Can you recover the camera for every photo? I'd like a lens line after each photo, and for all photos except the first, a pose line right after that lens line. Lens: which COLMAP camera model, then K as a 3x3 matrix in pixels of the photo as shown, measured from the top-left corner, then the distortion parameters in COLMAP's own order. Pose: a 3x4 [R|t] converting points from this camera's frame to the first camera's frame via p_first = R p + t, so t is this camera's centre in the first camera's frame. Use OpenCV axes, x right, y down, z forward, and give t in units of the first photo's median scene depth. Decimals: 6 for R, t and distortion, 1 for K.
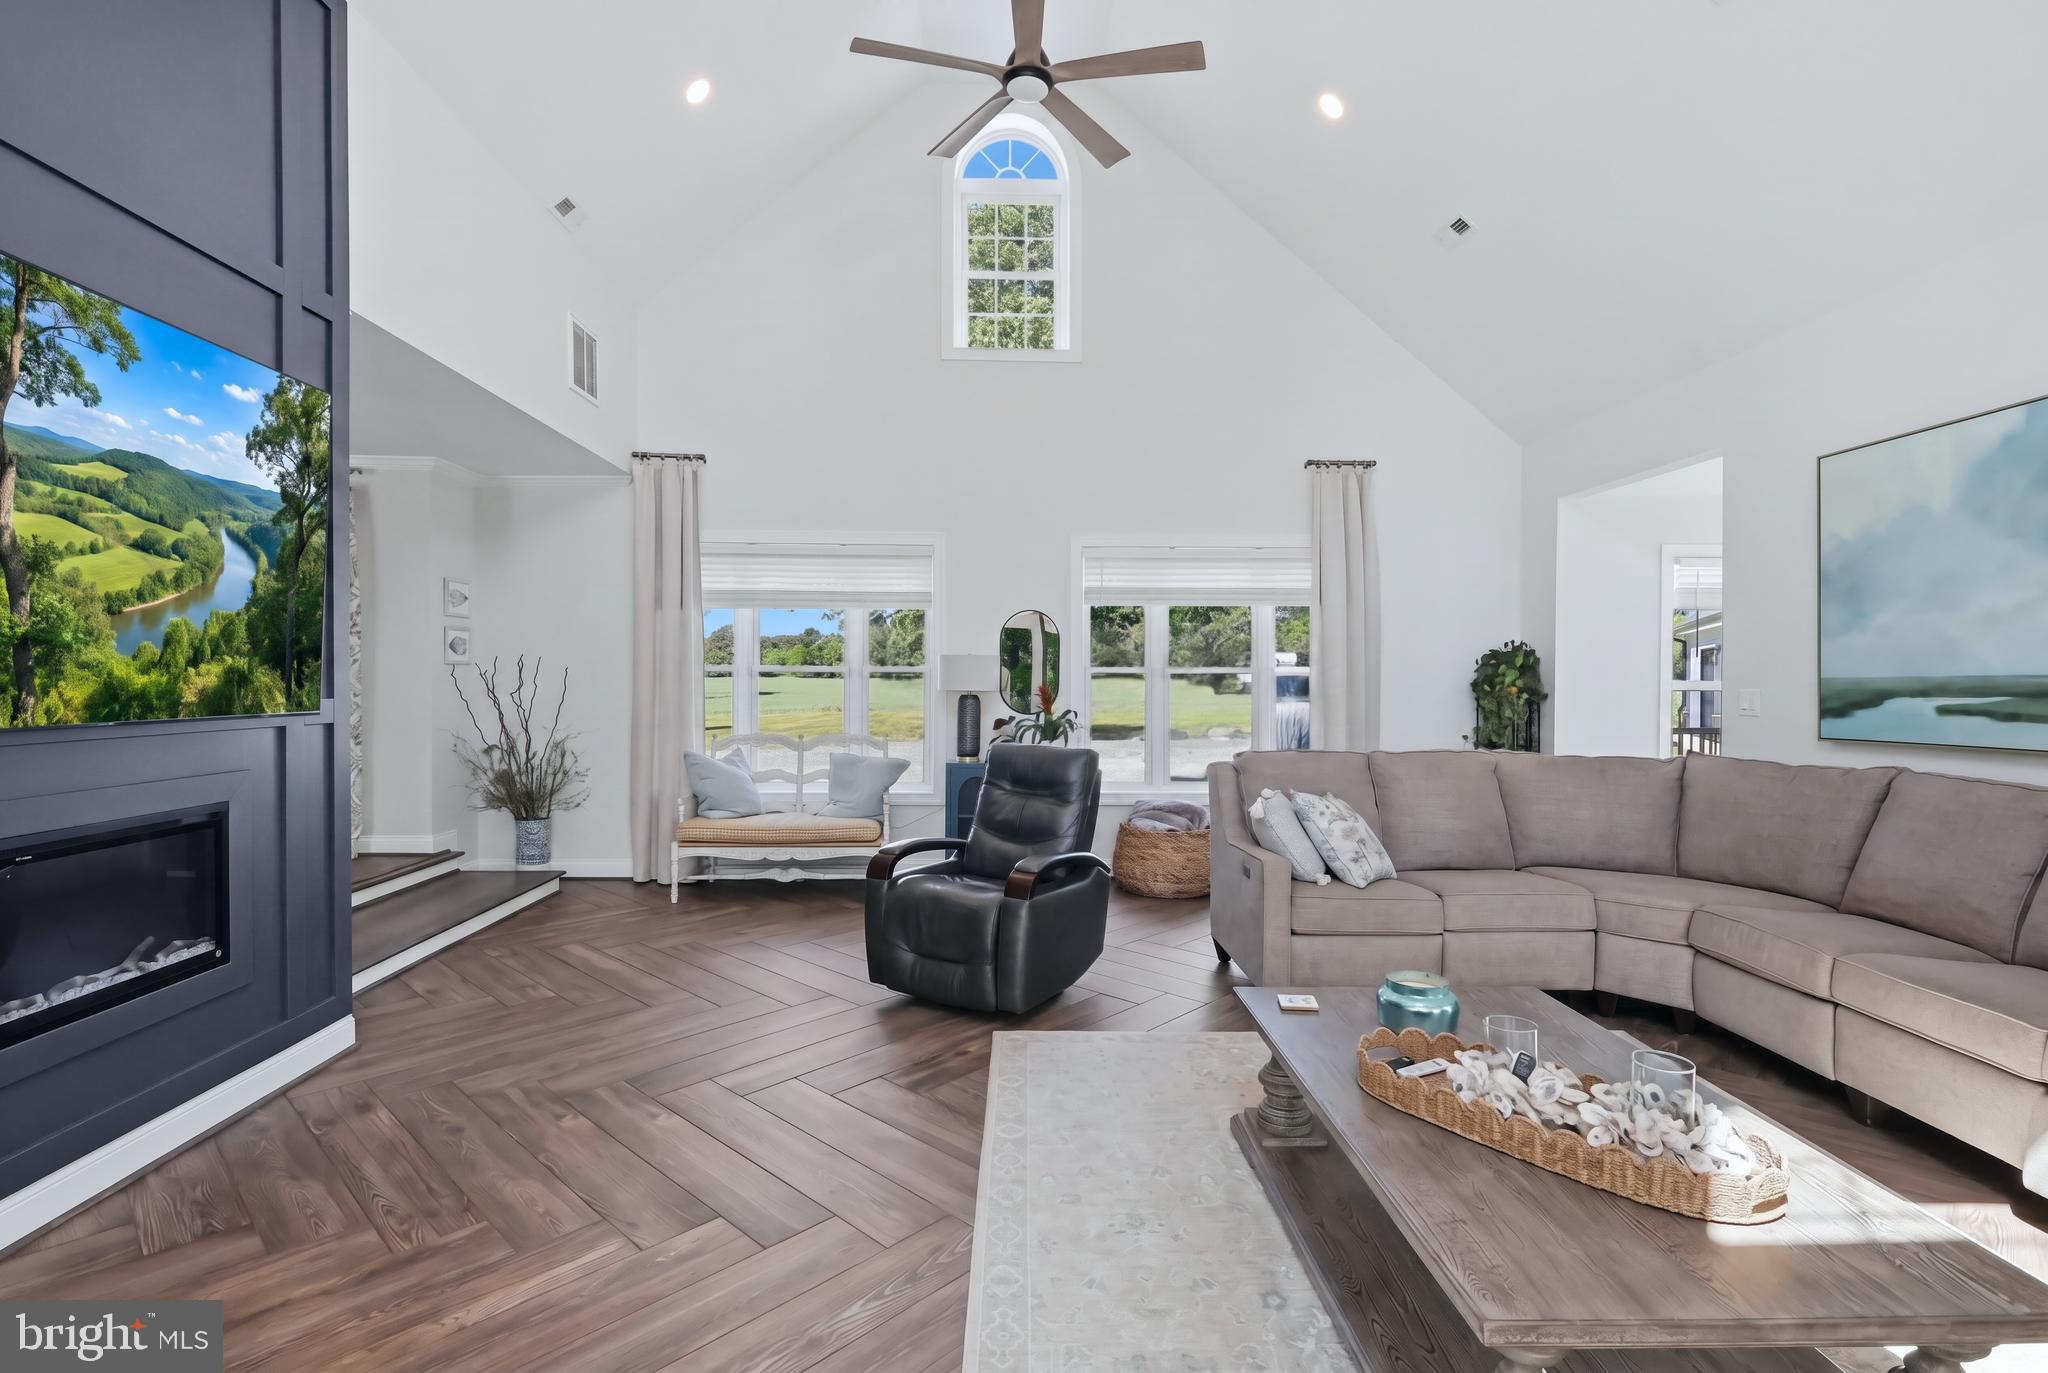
lens RADIAL K [[973.0, 0, 1021.3], [0, 973.0, 699.4], [0, 0, 1]] dist [-0.005873, 0.003183]
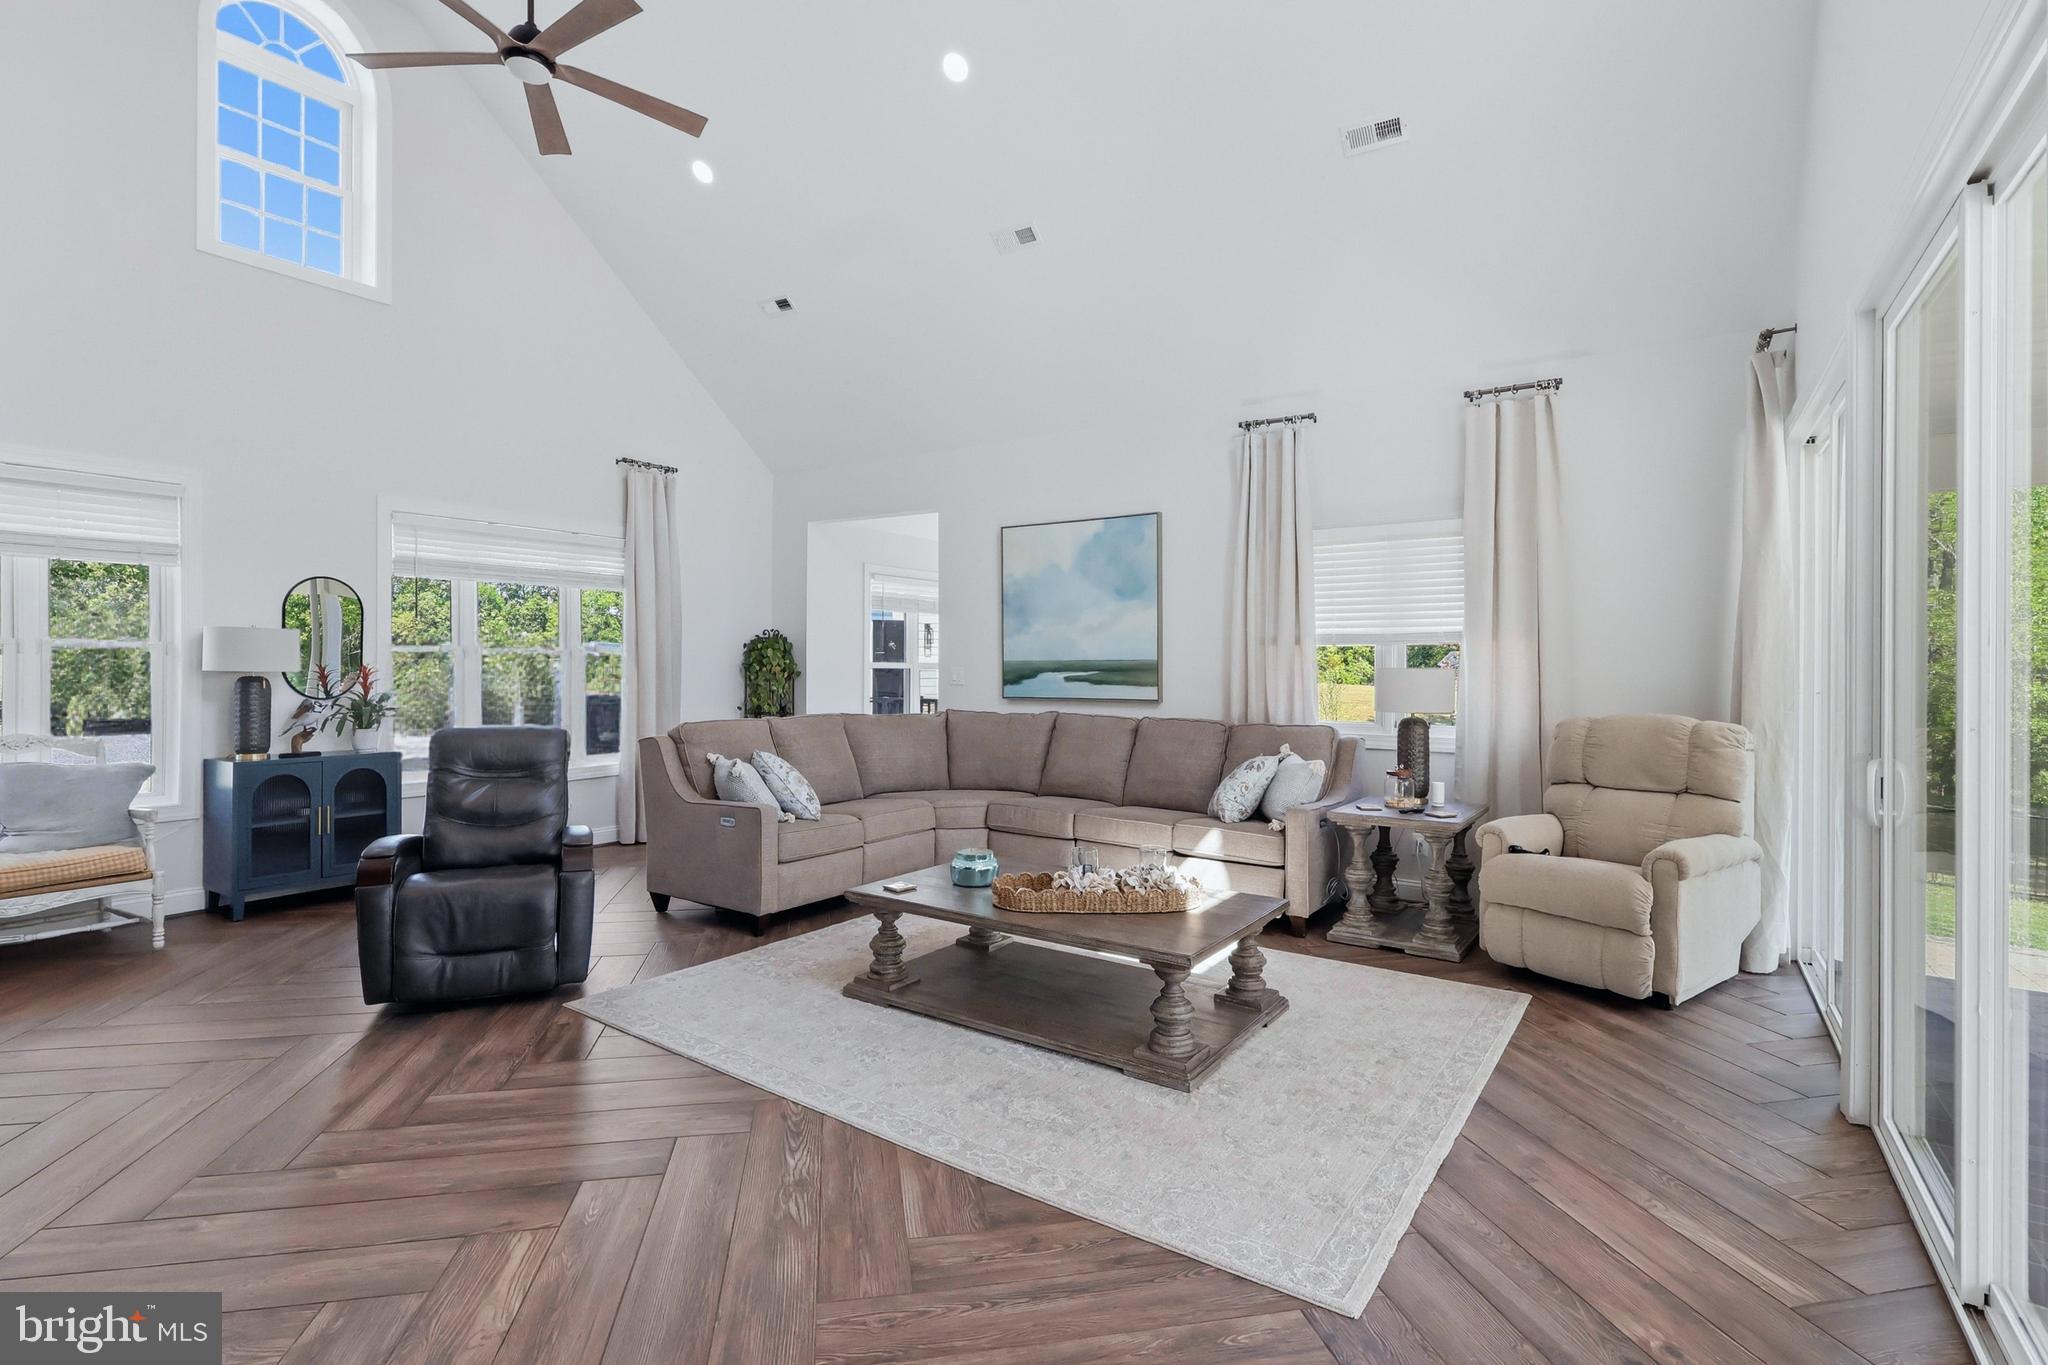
lens RADIAL K [[973.0, 0, 1035.7], [0, 973.0, 663.4], [0, 0, 1]] dist [-0.005873, 0.003183]
pose [[0.577690, 0.001727, 0.816254, -0.489356], [0.011336, 0.999884, -0.010139, -0.000083], [-0.816178, 0.015110, 0.577604, 0.000532]]
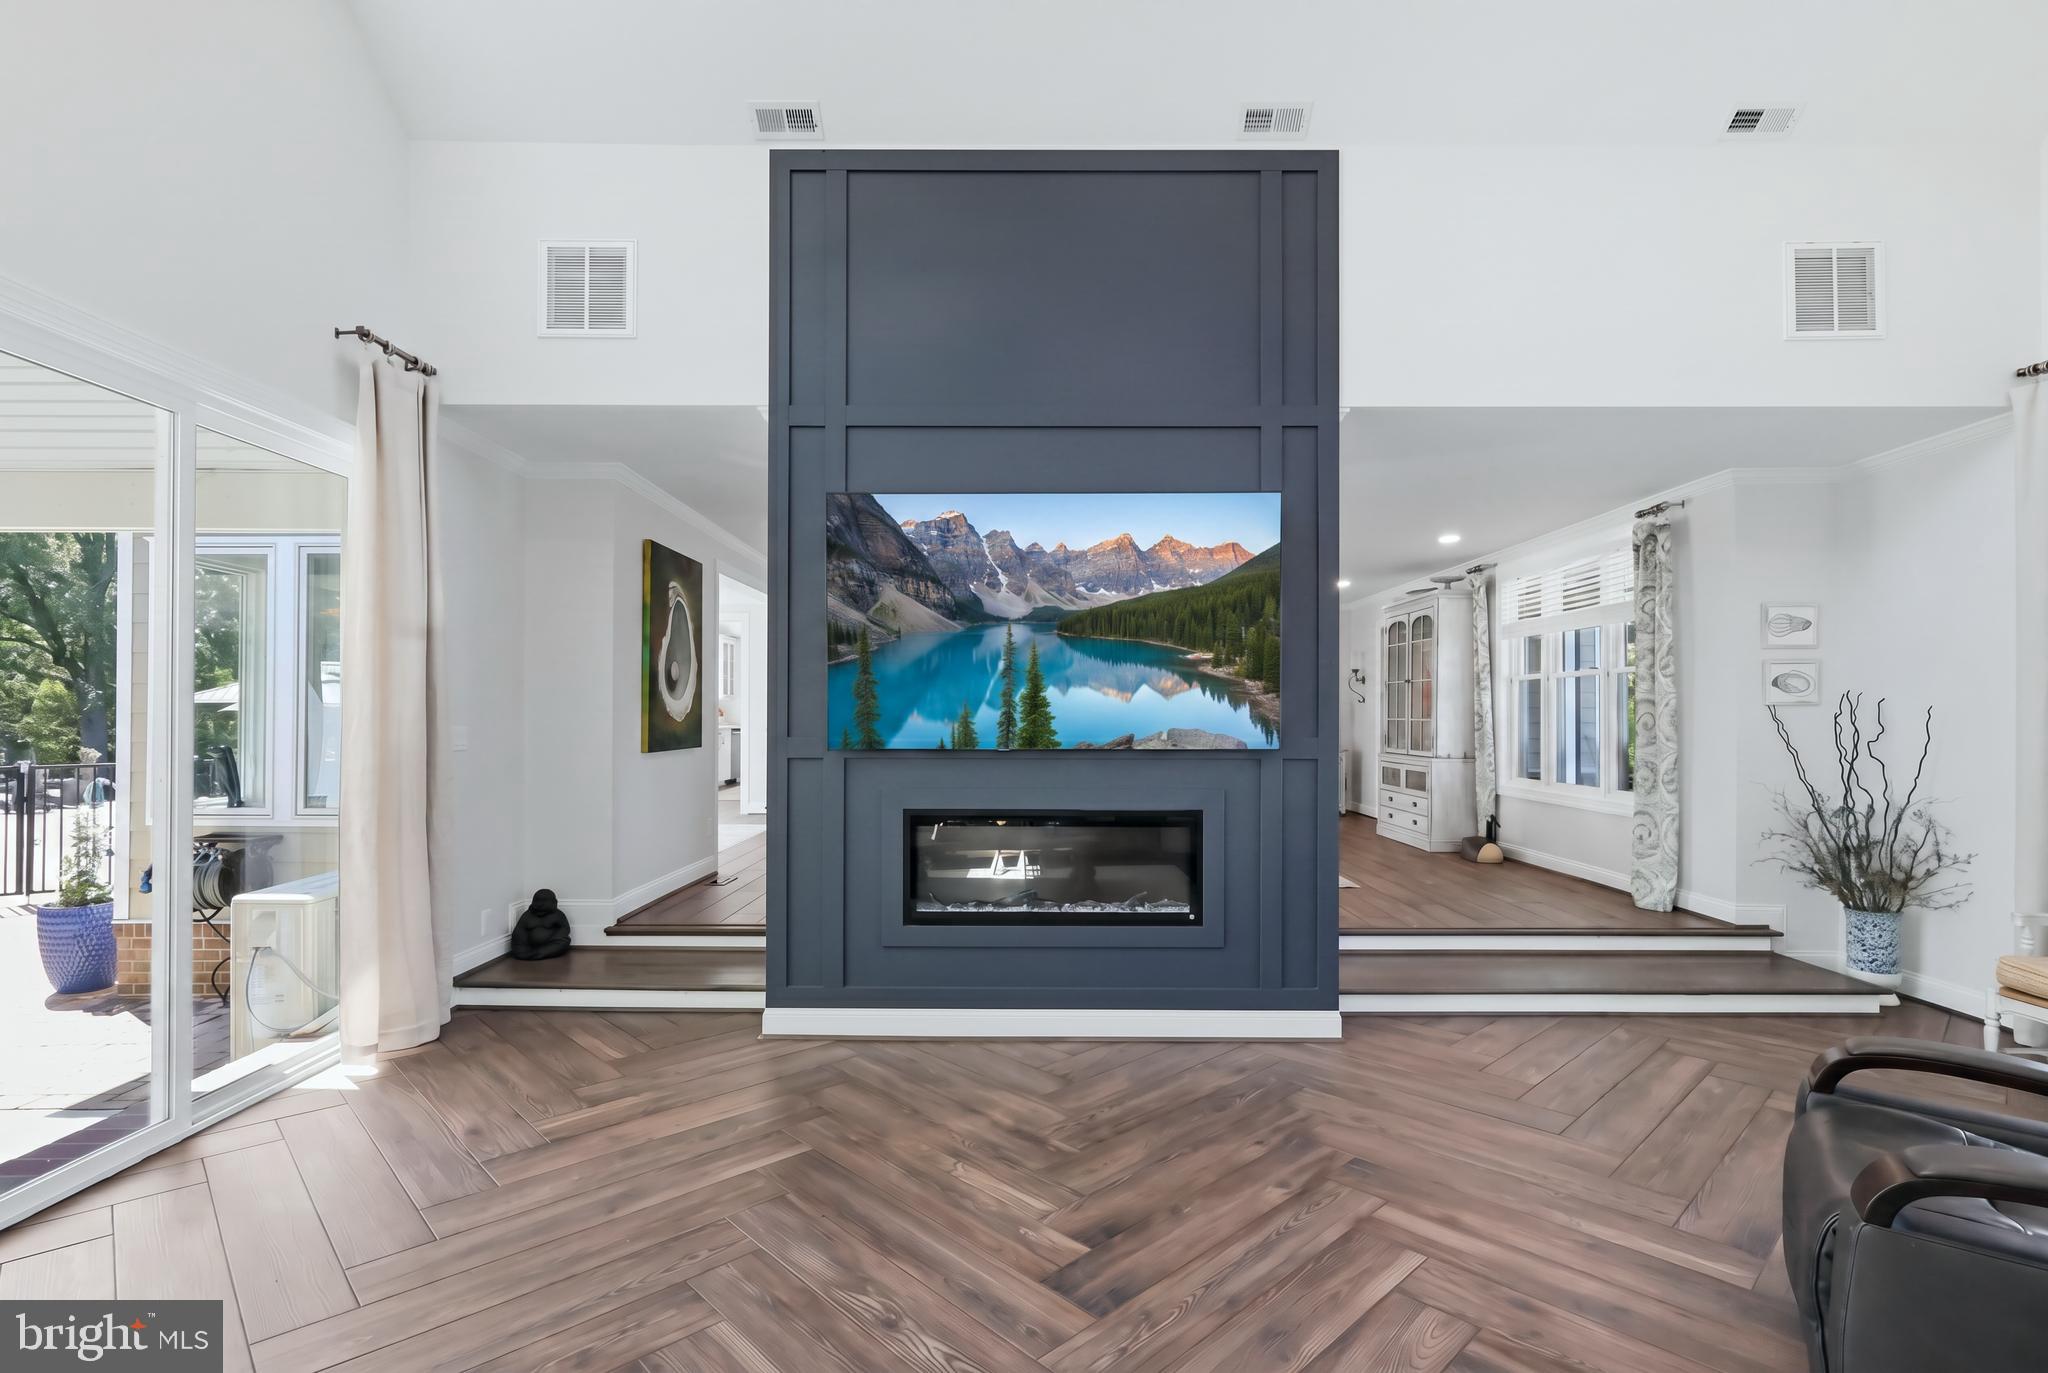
lens RADIAL K [[973.0, 0, 1004.0], [0, 973.0, 714.1], [0, 0, 1]] dist [-0.005873, 0.003183]
pose [[-0.056395, -0.009020, -0.998368, 0.398010], [-0.021896, 0.999730, -0.007795, -0.009919], [0.998168, 0.021421, -0.056577, 0.531125]]
